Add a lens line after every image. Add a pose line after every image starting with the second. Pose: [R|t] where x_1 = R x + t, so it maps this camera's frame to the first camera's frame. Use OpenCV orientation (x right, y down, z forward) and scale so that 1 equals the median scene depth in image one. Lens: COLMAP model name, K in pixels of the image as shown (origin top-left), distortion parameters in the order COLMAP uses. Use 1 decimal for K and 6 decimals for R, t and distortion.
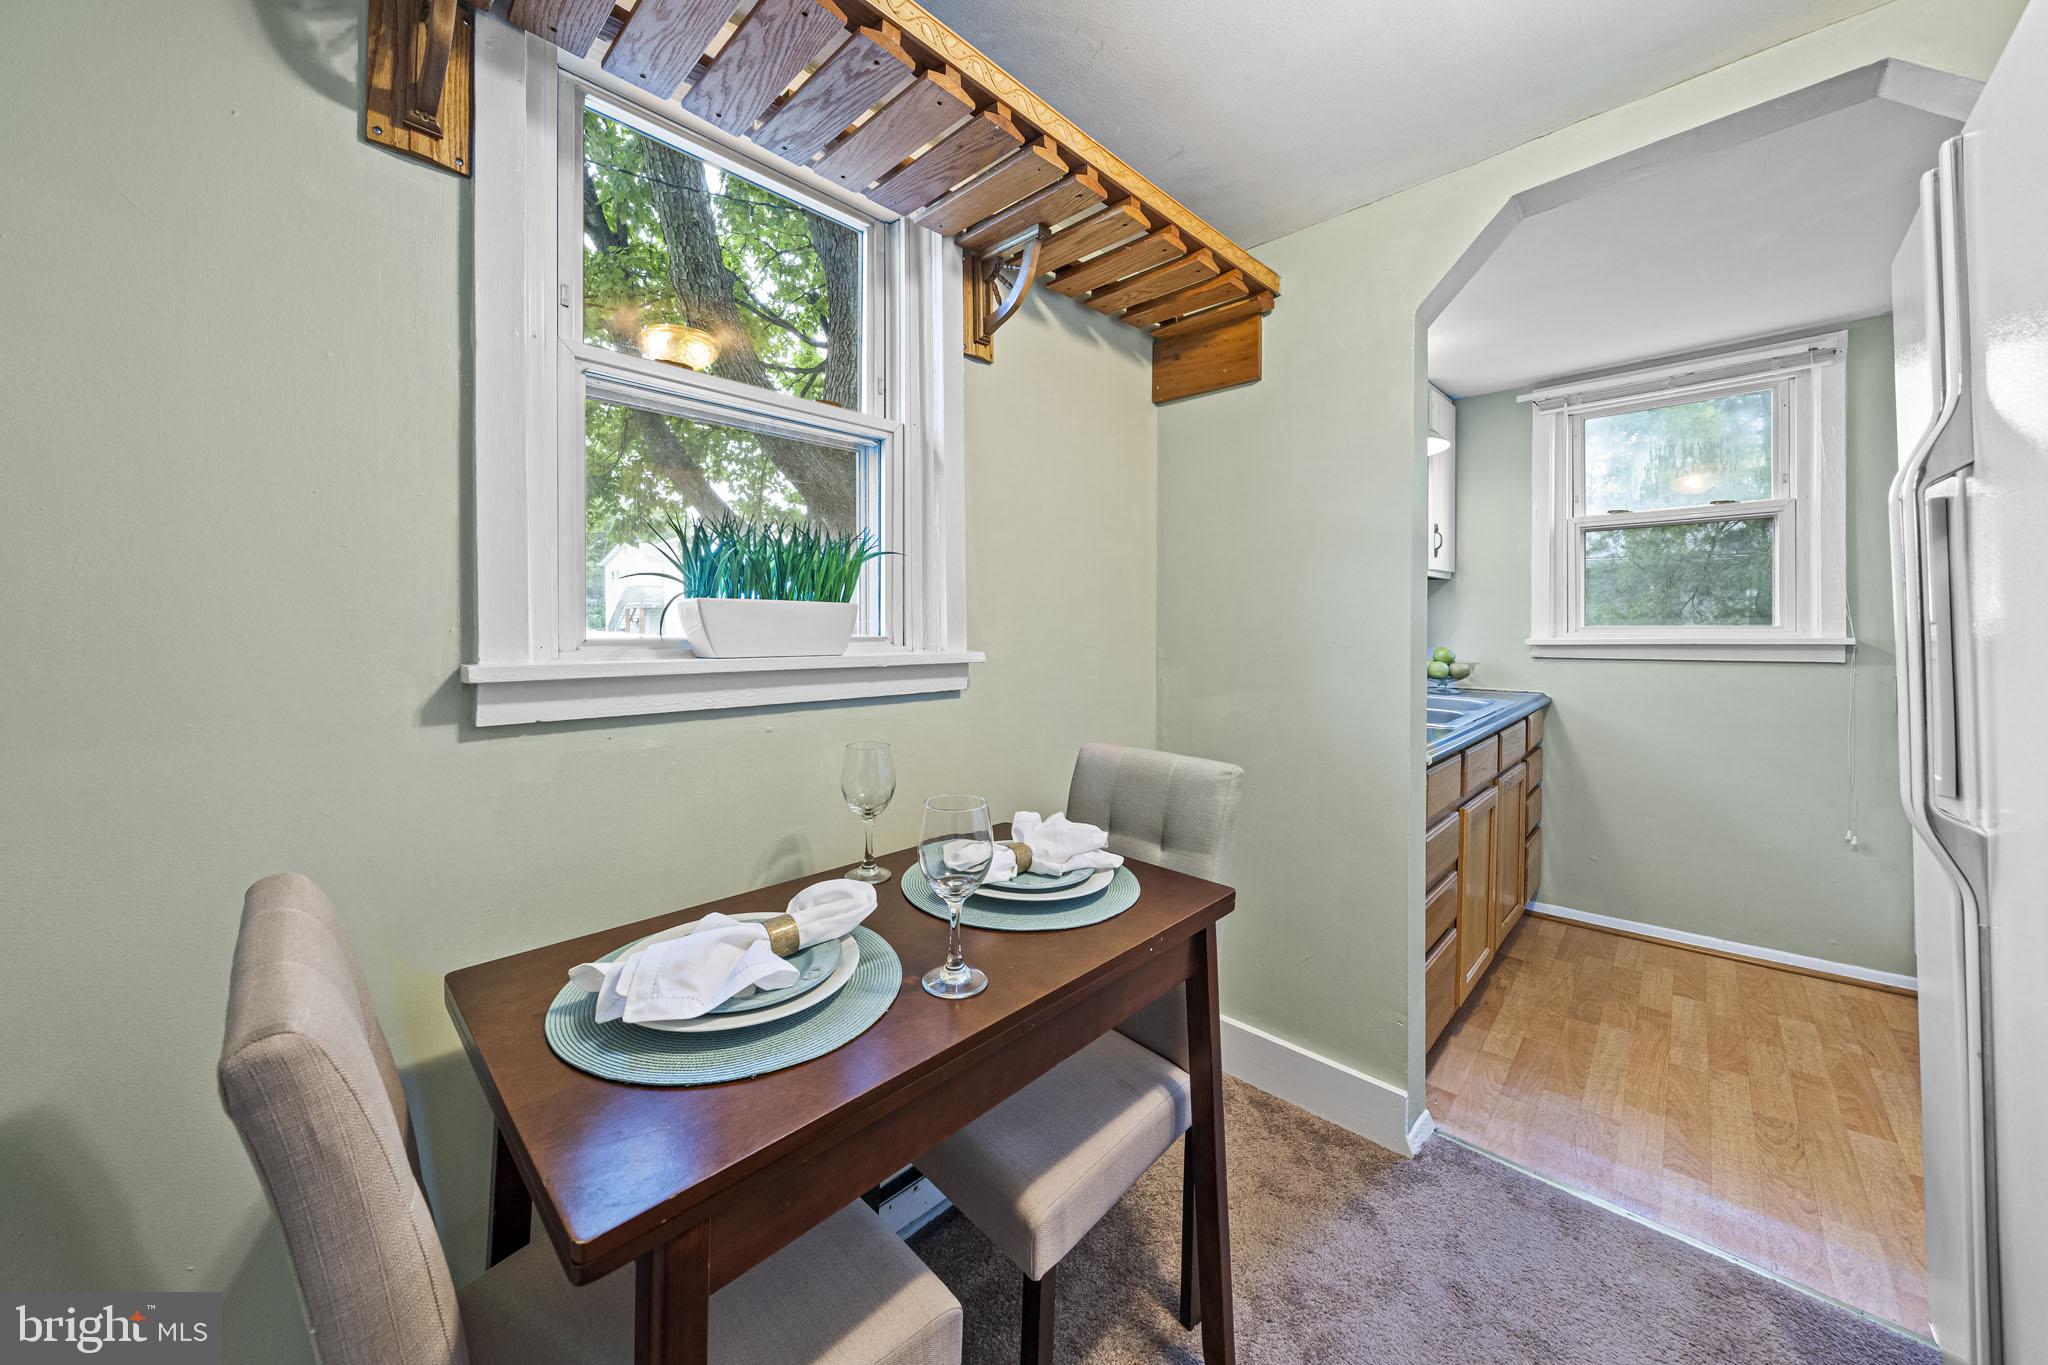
lens RADIAL K [[728.0, 0, 998.9], [0, 728.0, 630.4], [0, 0, 1]] dist [-0.007915, 0.000950]
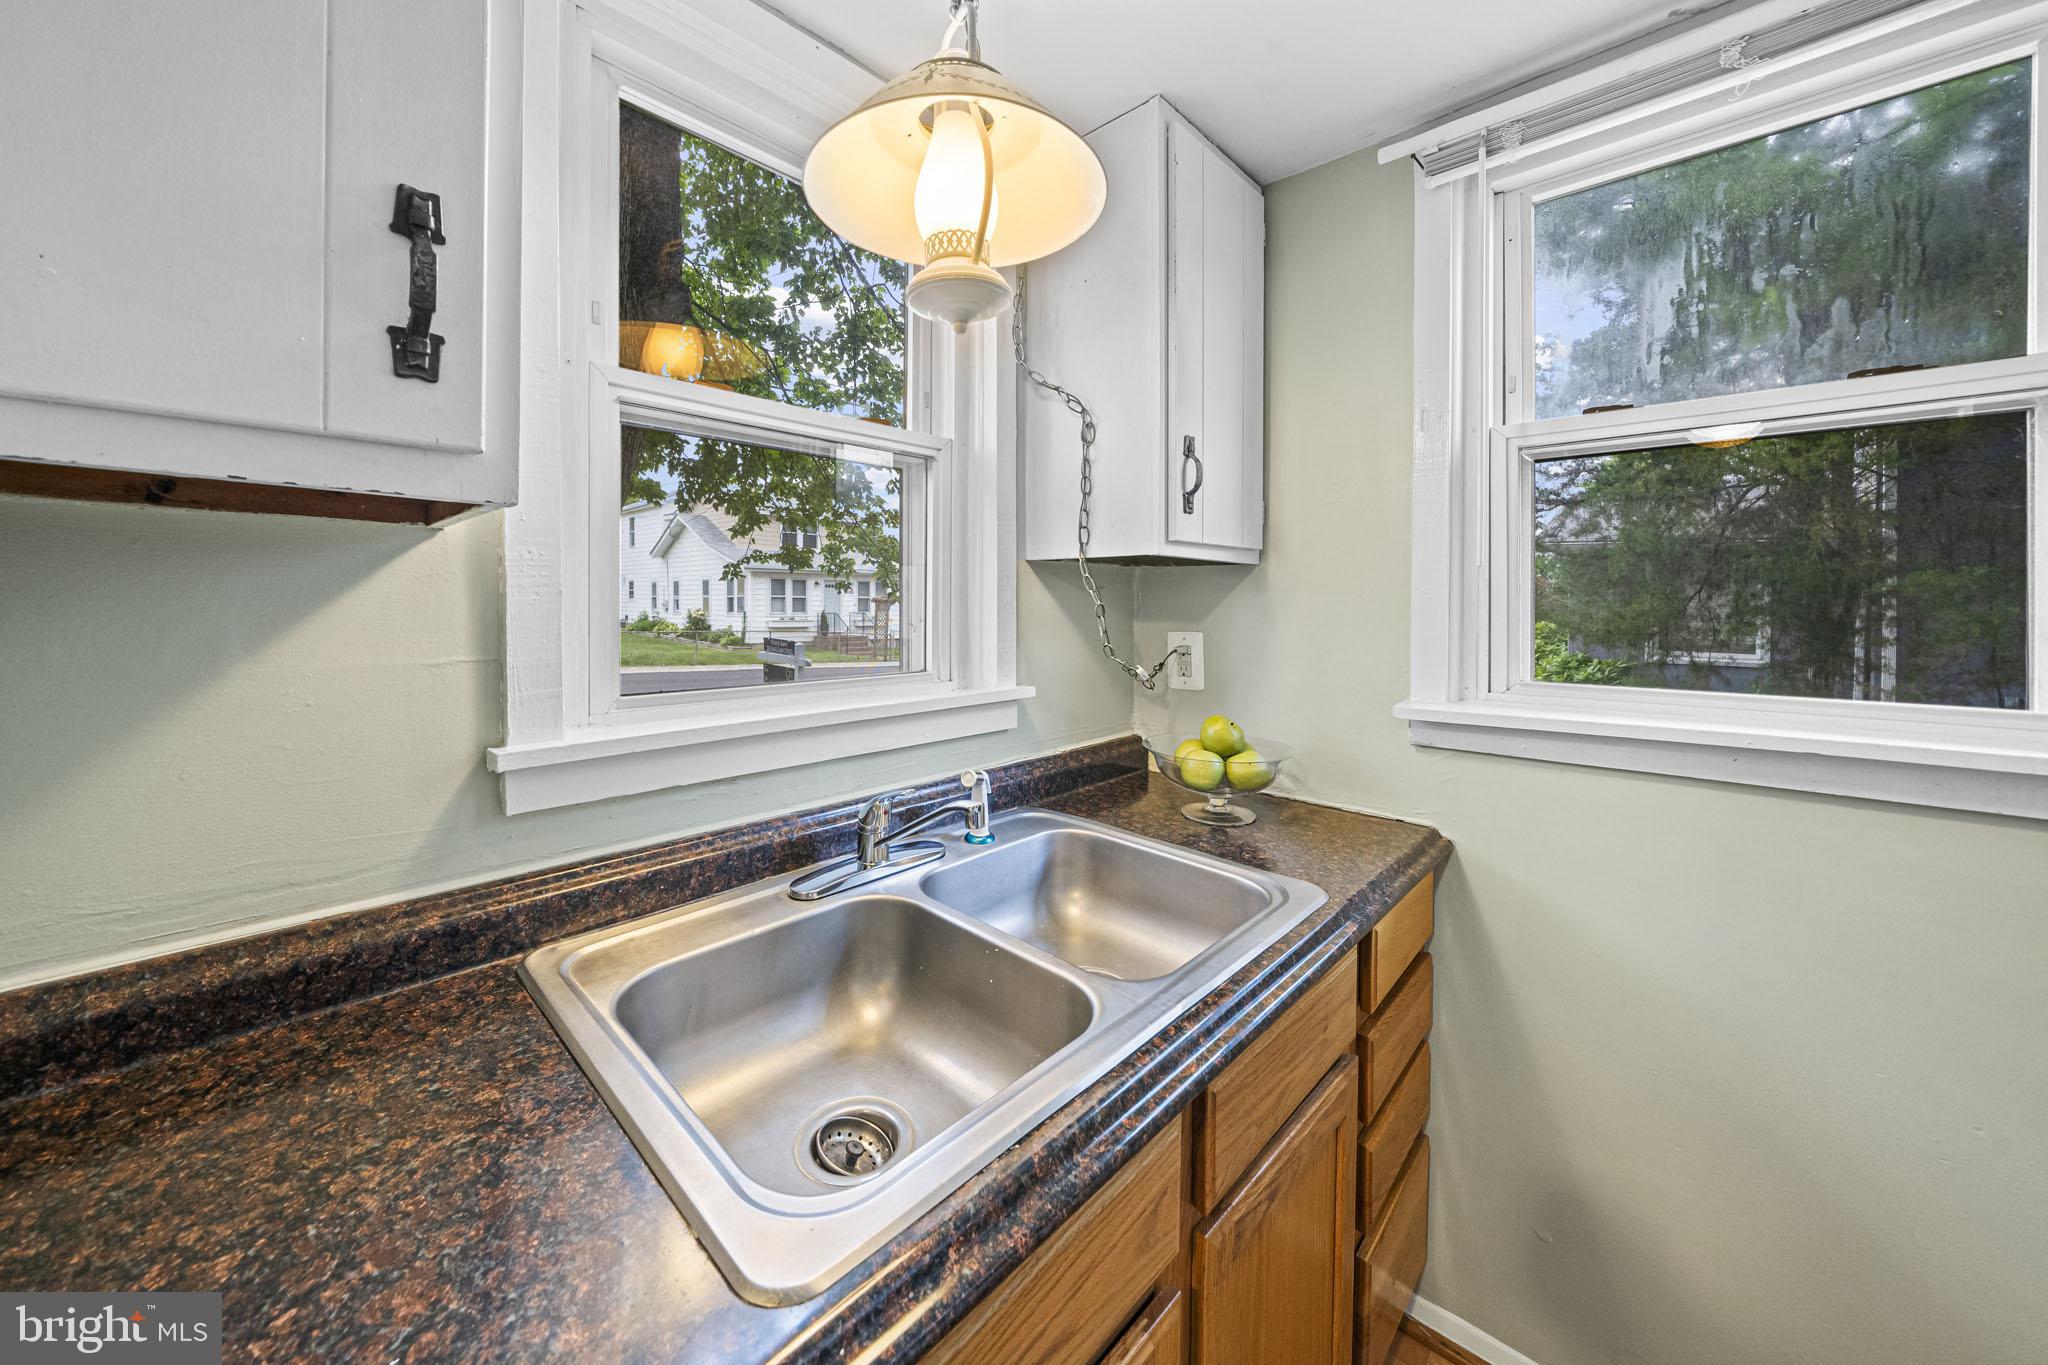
lens RADIAL K [[728.0, 0, 1008.0], [0, 728.0, 602.7], [0, 0, 1]] dist [-0.007915, 0.000950]
pose [[0.999836, 0.012782, 0.012801, 0.832489], [-0.012661, 0.999875, -0.009513, -0.072162], [-0.012921, 0.009349, 0.999873, 0.968901]]
